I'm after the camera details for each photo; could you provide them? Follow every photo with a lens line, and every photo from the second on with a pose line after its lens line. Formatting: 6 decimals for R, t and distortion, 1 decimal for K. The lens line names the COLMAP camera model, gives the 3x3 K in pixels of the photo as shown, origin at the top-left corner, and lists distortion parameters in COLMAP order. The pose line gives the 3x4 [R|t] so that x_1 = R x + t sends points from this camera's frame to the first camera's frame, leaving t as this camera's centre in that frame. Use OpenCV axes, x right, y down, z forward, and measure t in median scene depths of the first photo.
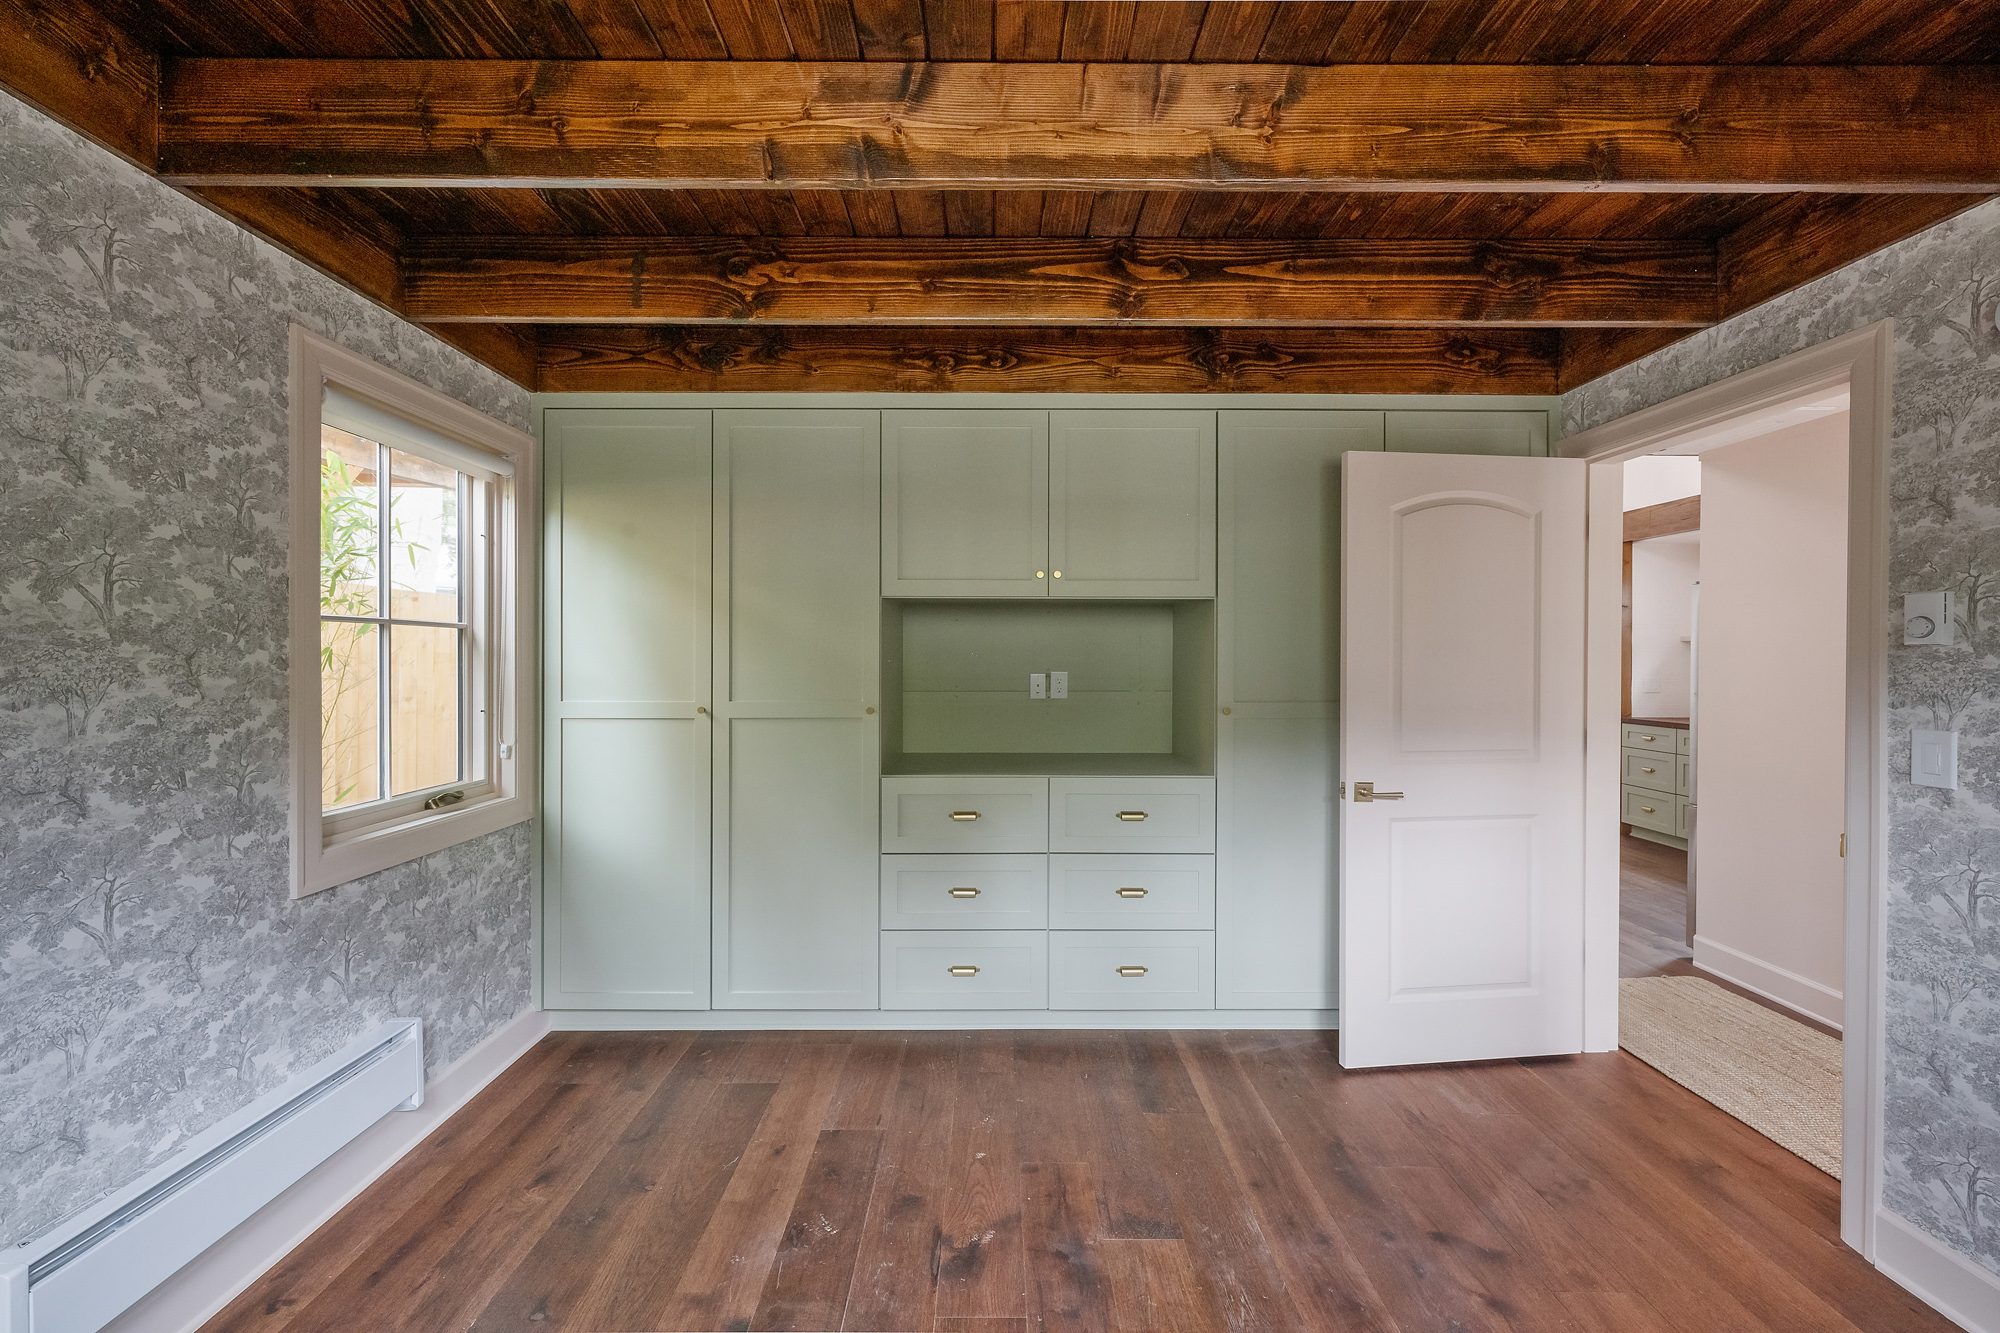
lens RADIAL K [[790.8, 0, 999.9], [0, 790.8, 662.3], [0, 0, 1]] dist [-0.000300, -0.000060]
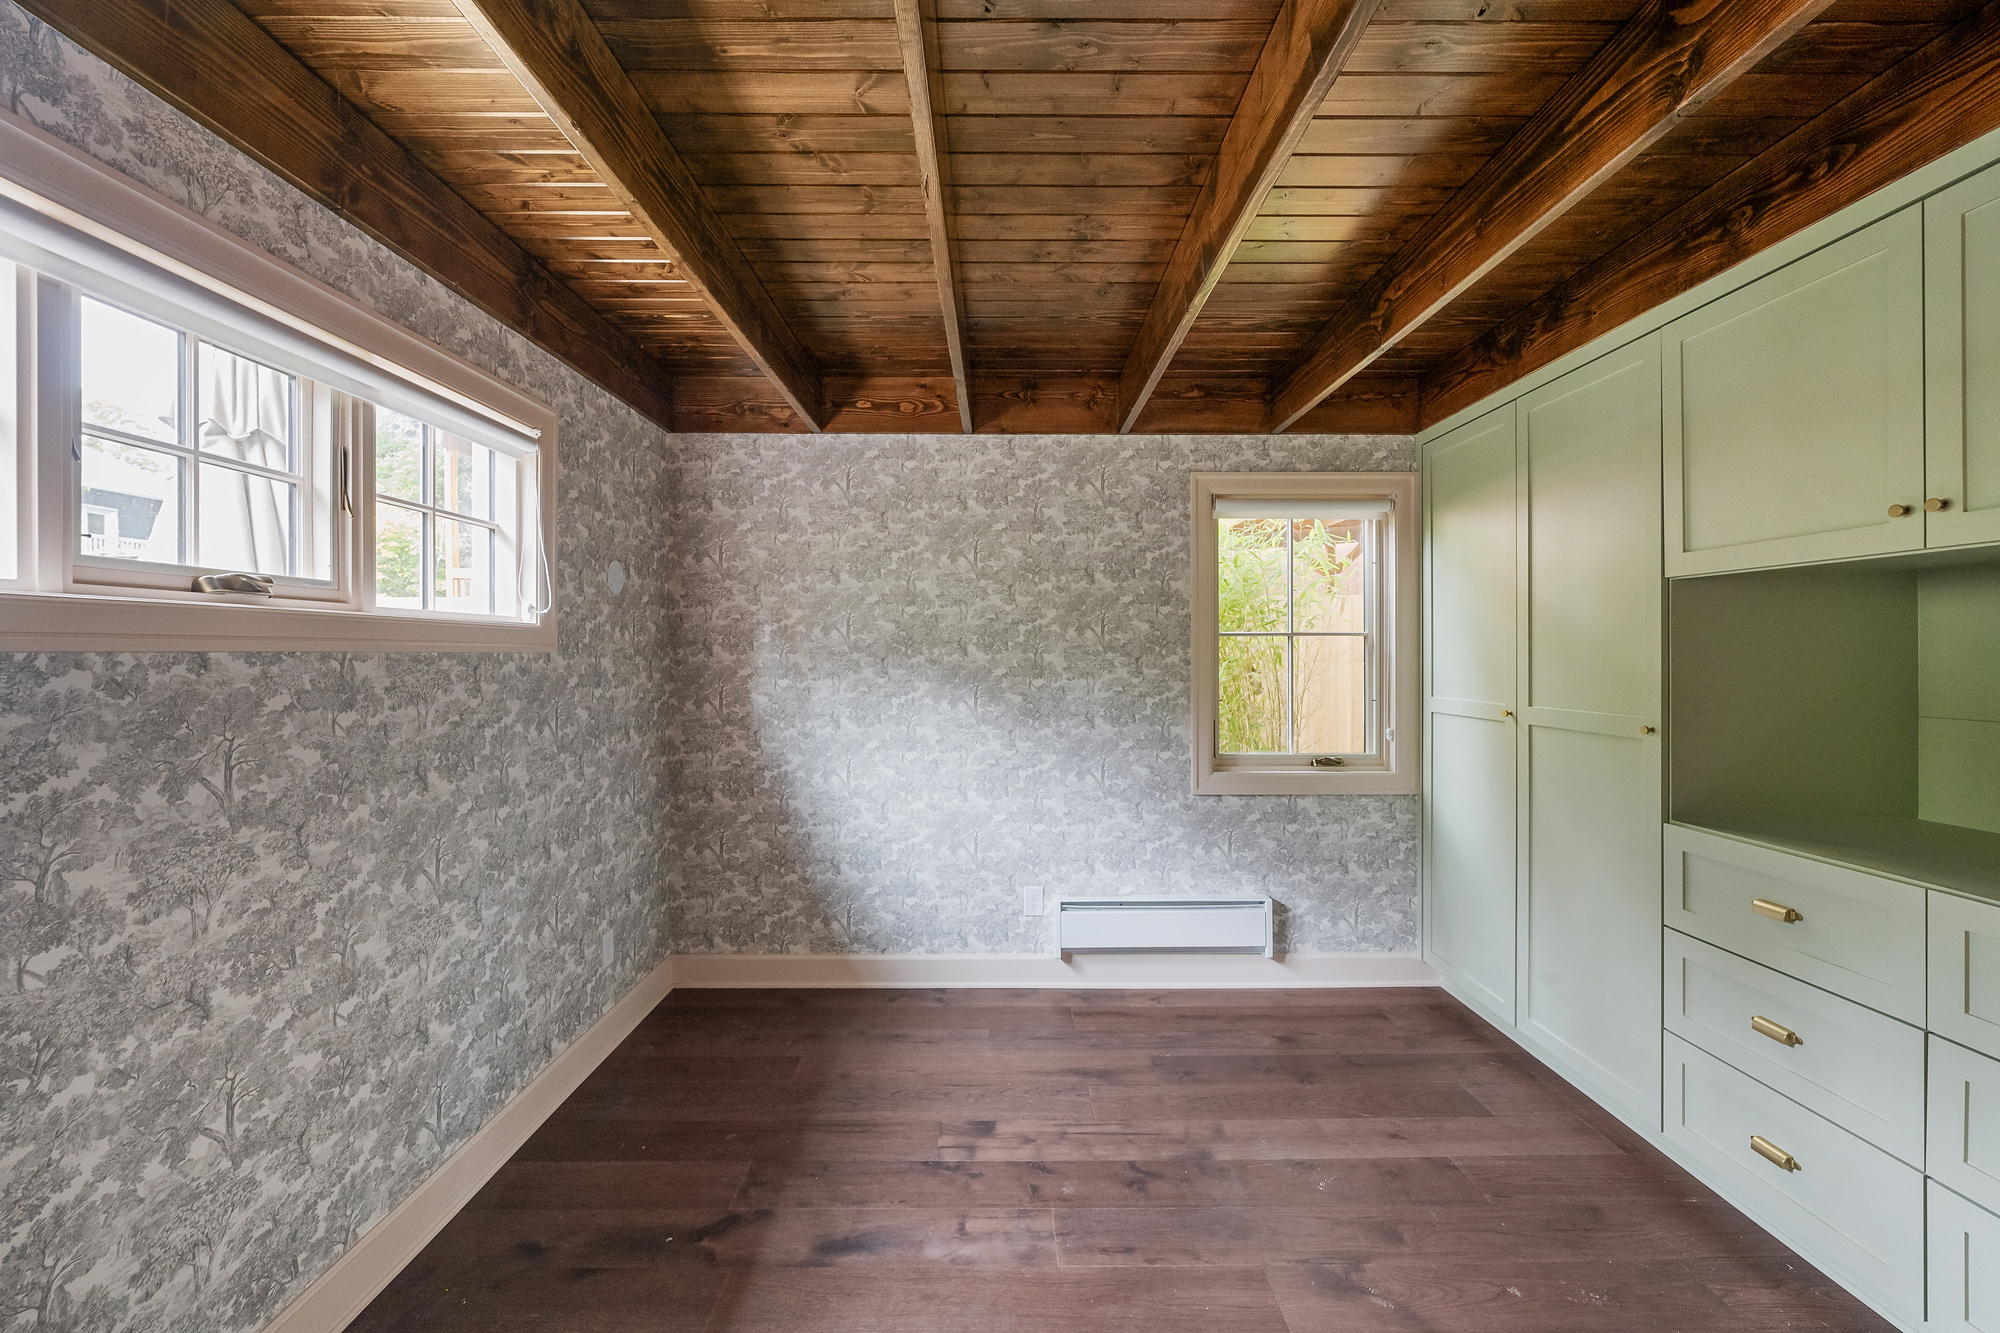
lens RADIAL K [[808.1, 0, 992.9], [0, 808.1, 656.9], [0, 0, 1]] dist [-0.002367, -0.000439]
pose [[-0.018008, 0.002233, -0.999835, 0.666701], [-0.003746, 0.999990, 0.002301, -0.009353], [0.999831, 0.003787, -0.018000, 0.413620]]
